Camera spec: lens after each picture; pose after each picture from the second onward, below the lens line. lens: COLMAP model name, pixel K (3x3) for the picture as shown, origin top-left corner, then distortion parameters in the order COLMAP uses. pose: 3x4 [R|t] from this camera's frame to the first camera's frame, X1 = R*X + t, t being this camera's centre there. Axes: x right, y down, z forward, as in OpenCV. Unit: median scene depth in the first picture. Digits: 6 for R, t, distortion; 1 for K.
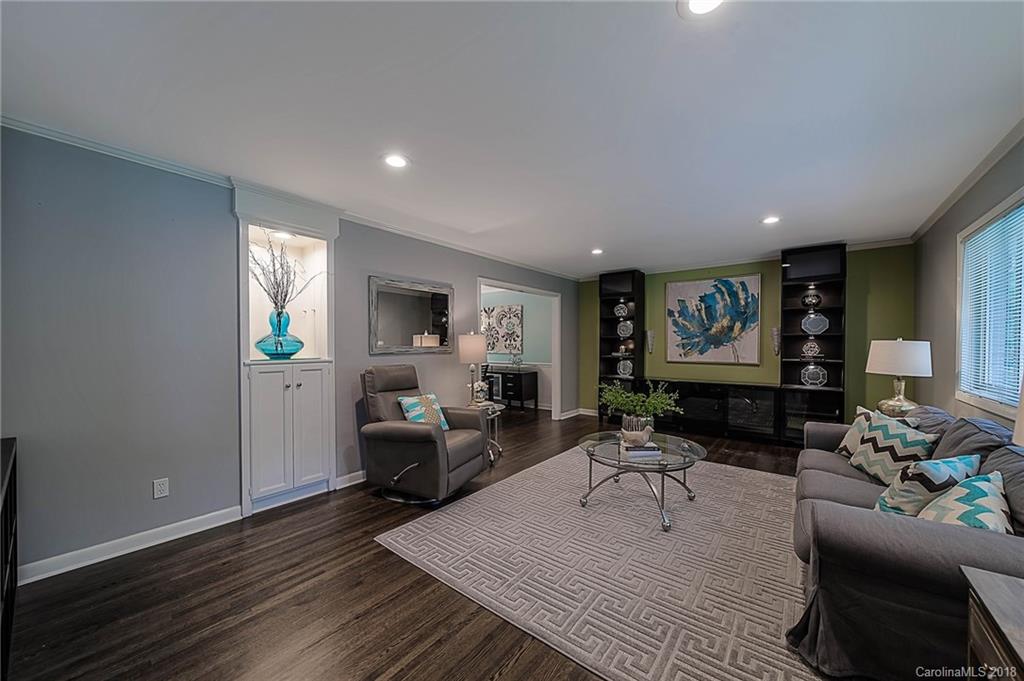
lens RADIAL K [[372.6, 0, 512.9], [0, 372.6, 343.0], [0, 0, 1]] dist [-0.008561, -0.000464]
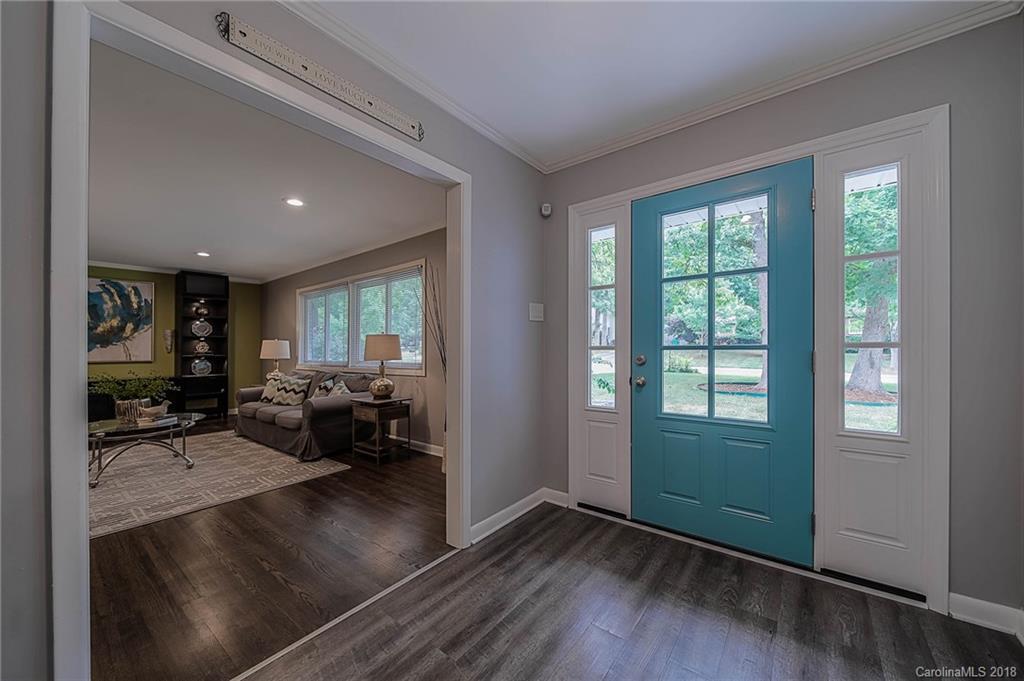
lens RADIAL K [[372.6, 0, 515.0], [0, 372.6, 347.5], [0, 0, 1]] dist [-0.008561, -0.000464]
pose [[-0.001445, -0.002522, 0.999996, -0.459003], [0.003177, 0.999992, 0.002526, 0.014935], [-0.999994, 0.003181, -0.001437, -0.118952]]
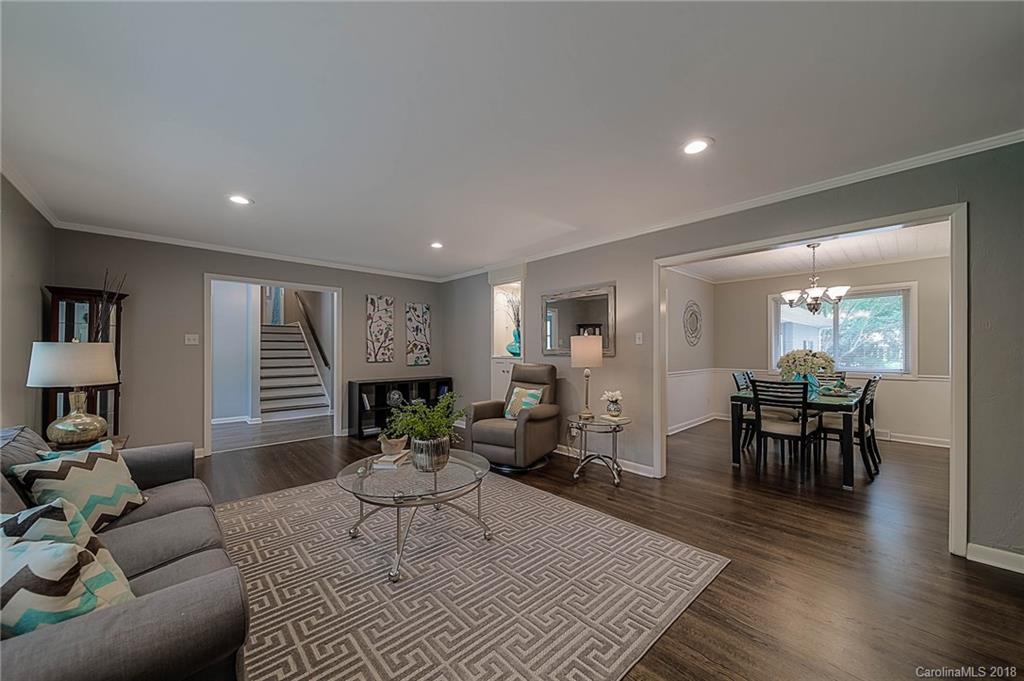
lens RADIAL K [[372.6, 0, 512.8], [0, 372.6, 350.7], [0, 0, 1]] dist [-0.008561, -0.000464]
pose [[-0.159164, 0.003445, -0.987246, 1.125587], [0.002407, 0.999992, 0.003102, 0.012903], [0.987249, -0.001882, -0.159172, 1.295551]]
